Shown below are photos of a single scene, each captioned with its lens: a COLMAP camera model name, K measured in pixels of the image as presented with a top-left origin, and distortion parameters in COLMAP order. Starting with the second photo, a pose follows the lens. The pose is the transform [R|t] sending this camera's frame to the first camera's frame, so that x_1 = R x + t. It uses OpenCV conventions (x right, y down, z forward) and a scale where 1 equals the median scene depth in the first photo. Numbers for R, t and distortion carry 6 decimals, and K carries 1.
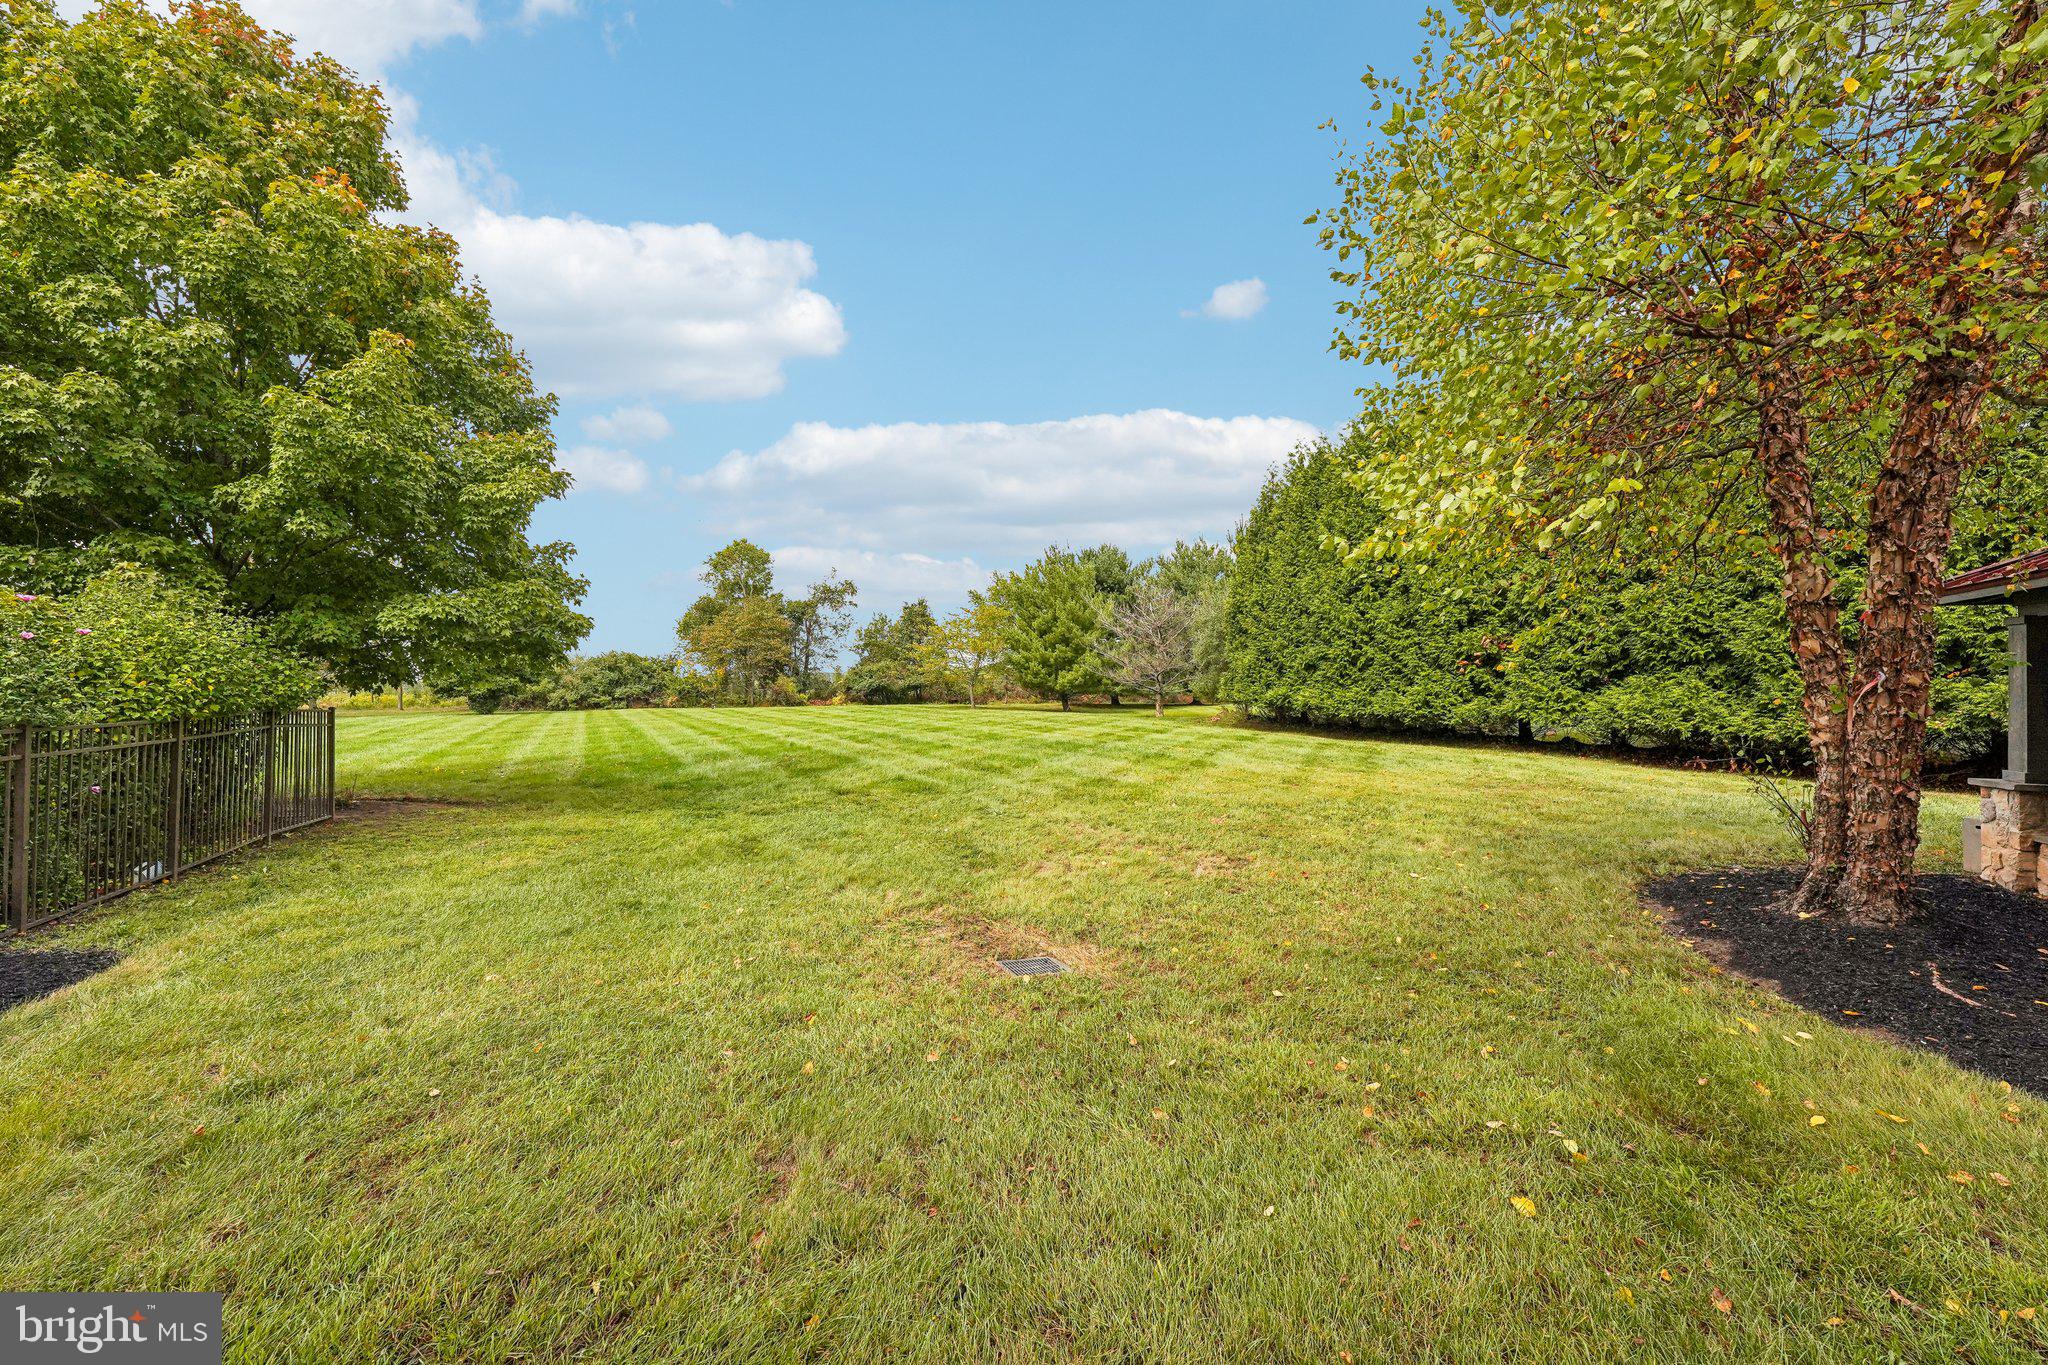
lens RADIAL K [[827.0, 0, 1024.0], [0, 827.0, 693.3], [0, 0, 1]] dist [-0.000301, -0.000097]
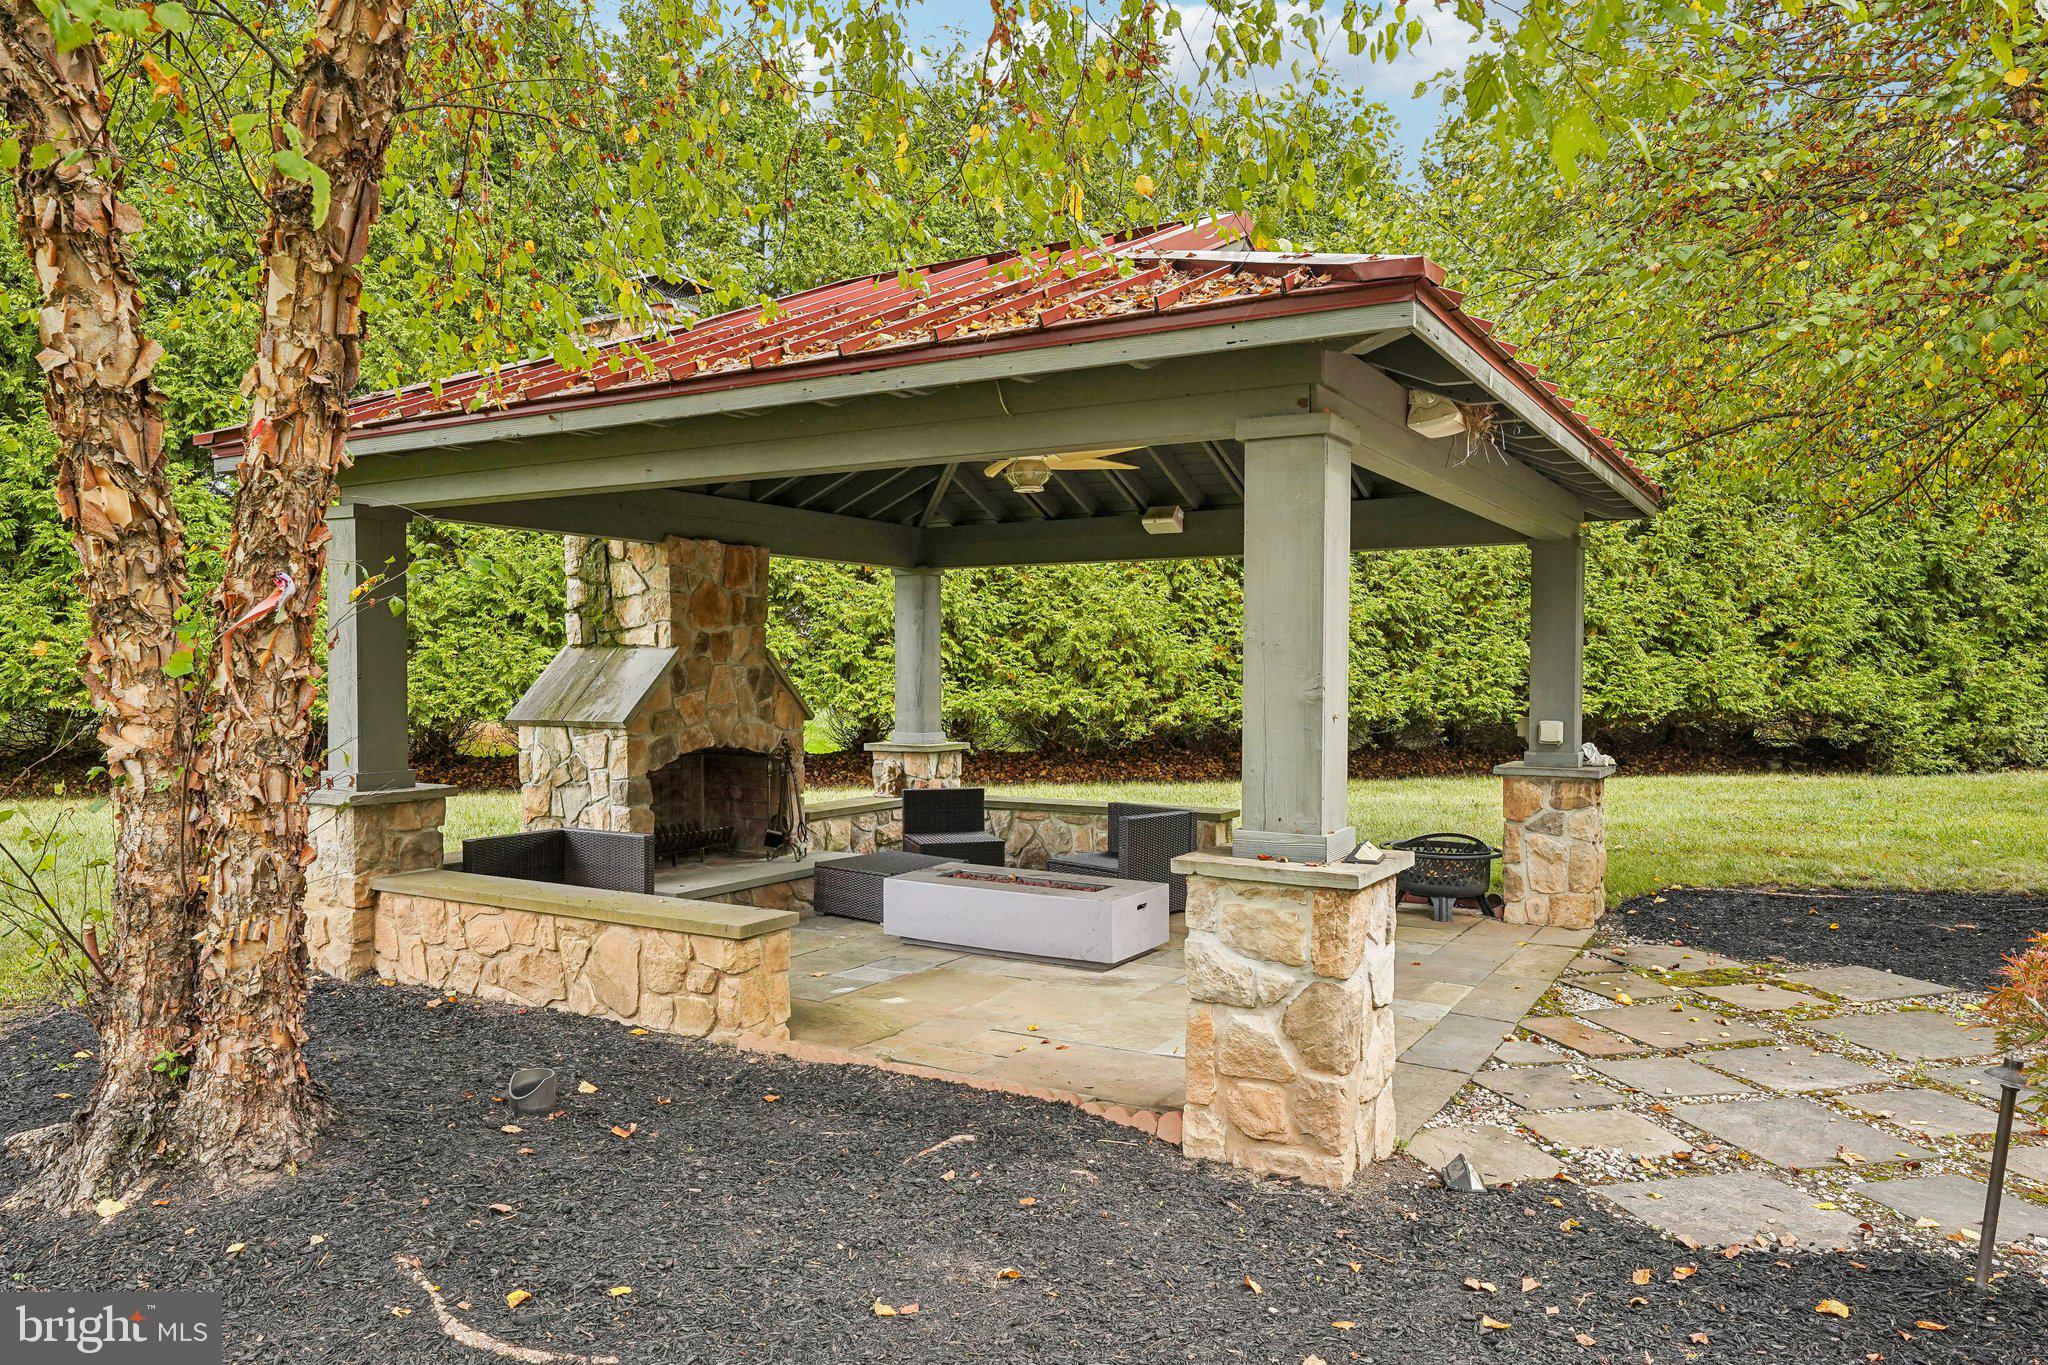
lens RADIAL K [[1382.1, 0, 1023.6], [0, 1382.1, 688.0], [0, 0, 1]] dist [0.000766, 0.000294]
pose [[0.120123, -0.025325, 0.992436, 0.364572], [-0.004358, 0.999651, 0.026037, 0.009963], [-0.992749, -0.007452, 0.119971, 0.504038]]
